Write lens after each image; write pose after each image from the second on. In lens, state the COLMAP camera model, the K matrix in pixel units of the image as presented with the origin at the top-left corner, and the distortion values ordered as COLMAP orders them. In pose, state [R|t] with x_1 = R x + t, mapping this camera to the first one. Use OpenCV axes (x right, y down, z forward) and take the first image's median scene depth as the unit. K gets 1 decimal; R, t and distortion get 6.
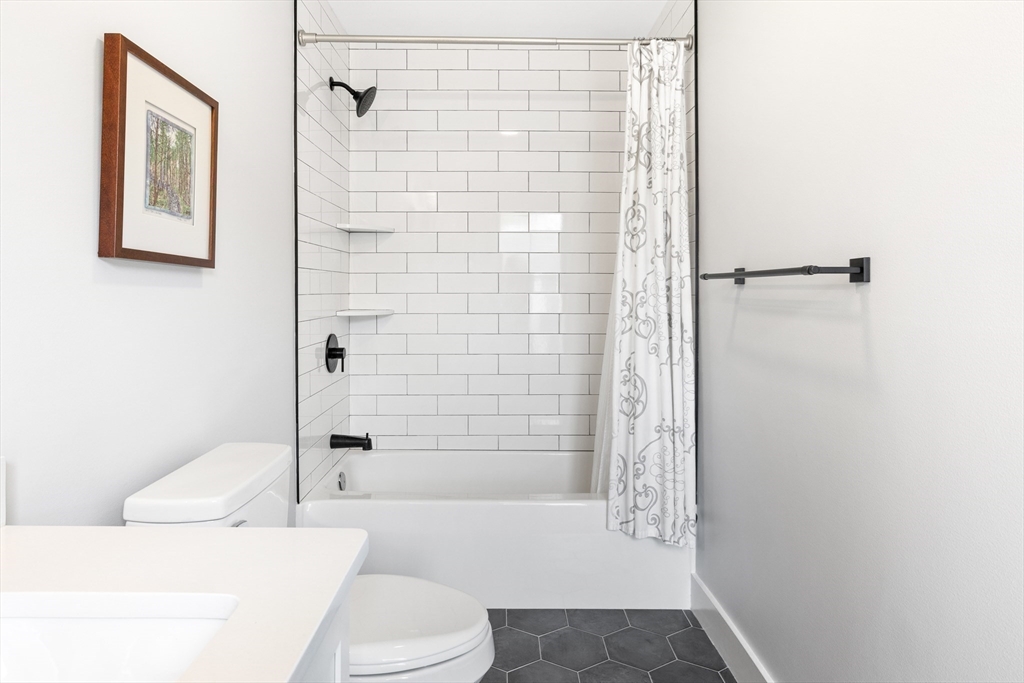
lens RADIAL K [[582.7, 0, 497.7], [0, 582.7, 294.7], [0, 0, 1]] dist [-0.005913, -0.001333]
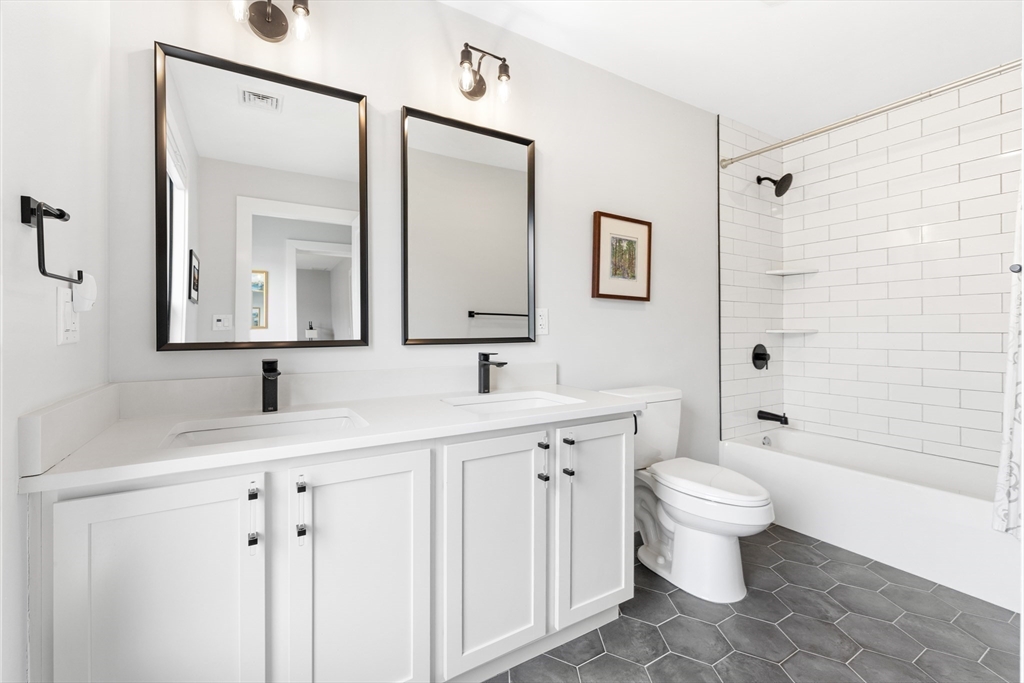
lens RADIAL K [[436.7, 0, 511.9], [0, 436.7, 334.1], [0, 0, 1]] dist [-0.002021, 0.000010]
pose [[0.516727, 0.003133, -0.856145, 0.450595], [-0.004936, 0.999988, 0.000681, 0.055141], [0.856136, 0.003874, 0.516736, -0.182291]]
